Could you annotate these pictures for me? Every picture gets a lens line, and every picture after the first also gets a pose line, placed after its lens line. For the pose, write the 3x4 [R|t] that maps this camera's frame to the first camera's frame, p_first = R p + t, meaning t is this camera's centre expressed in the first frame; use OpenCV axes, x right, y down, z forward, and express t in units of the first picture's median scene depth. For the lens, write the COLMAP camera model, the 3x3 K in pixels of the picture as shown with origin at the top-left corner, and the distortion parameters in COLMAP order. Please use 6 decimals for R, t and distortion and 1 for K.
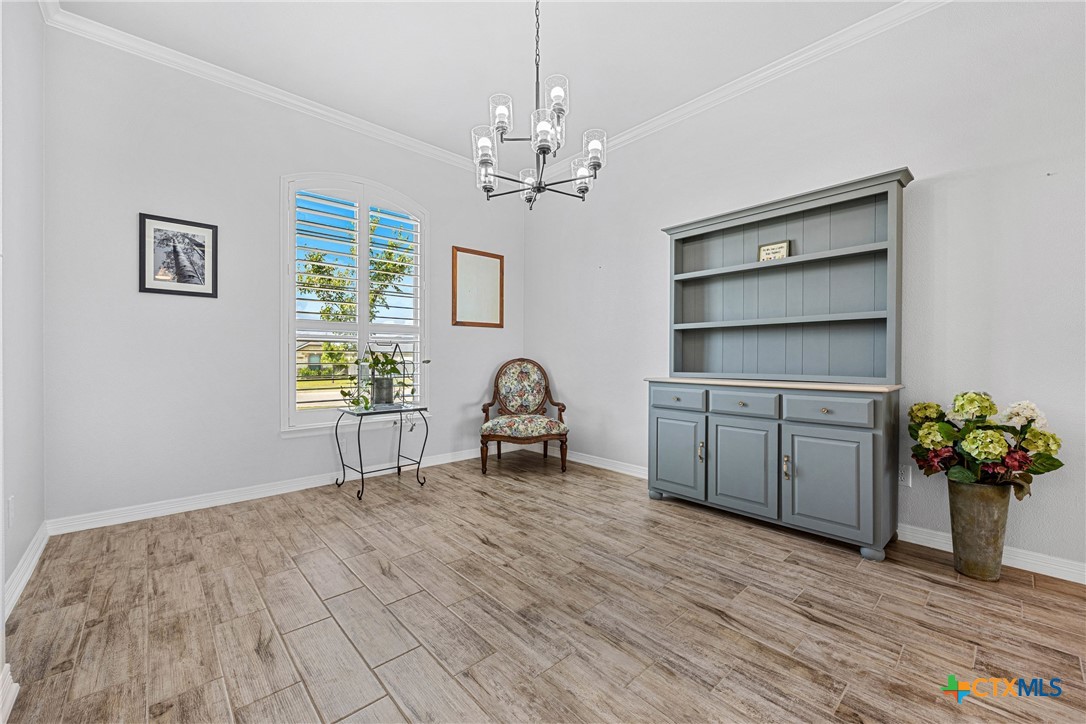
lens RADIAL K [[438.9, 0, 546.3], [0, 438.9, 359.4], [0, 0, 1]] dist [-0.003017, 0.000668]
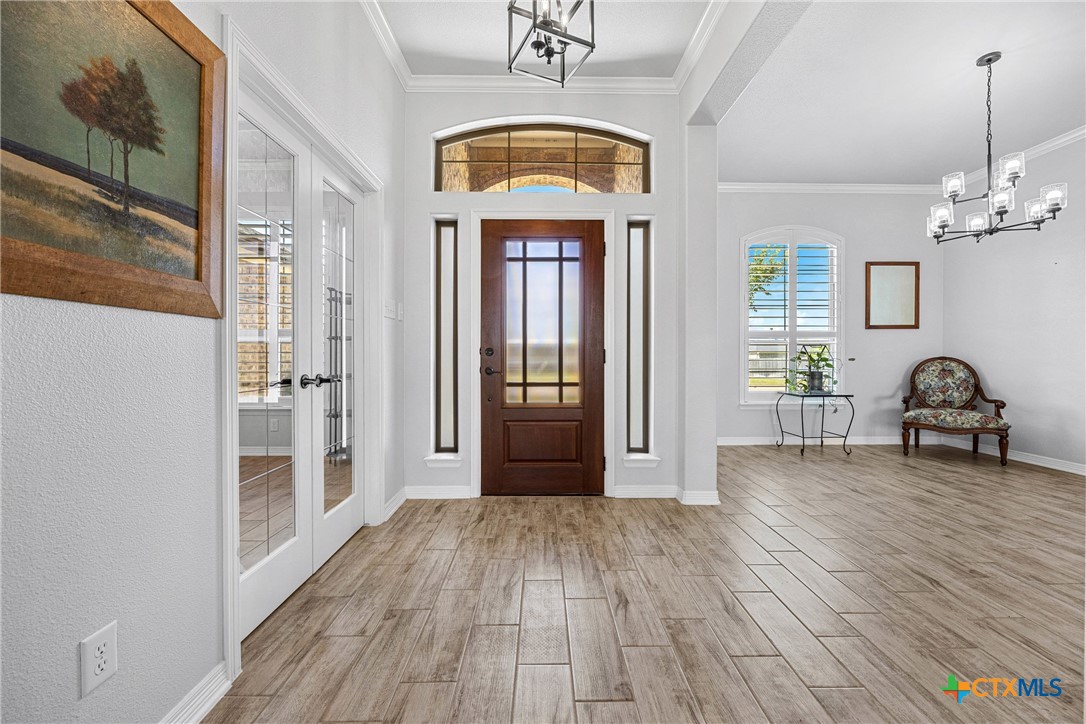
lens RADIAL K [[438.9, 0, 543.9], [0, 438.9, 356.1], [0, 0, 1]] dist [-0.003017, 0.000668]
pose [[0.742322, -0.001500, -0.670042, -0.072362], [-0.002086, 0.999987, -0.004549, 0.002878], [0.670040, 0.004775, 0.742310, -0.494132]]
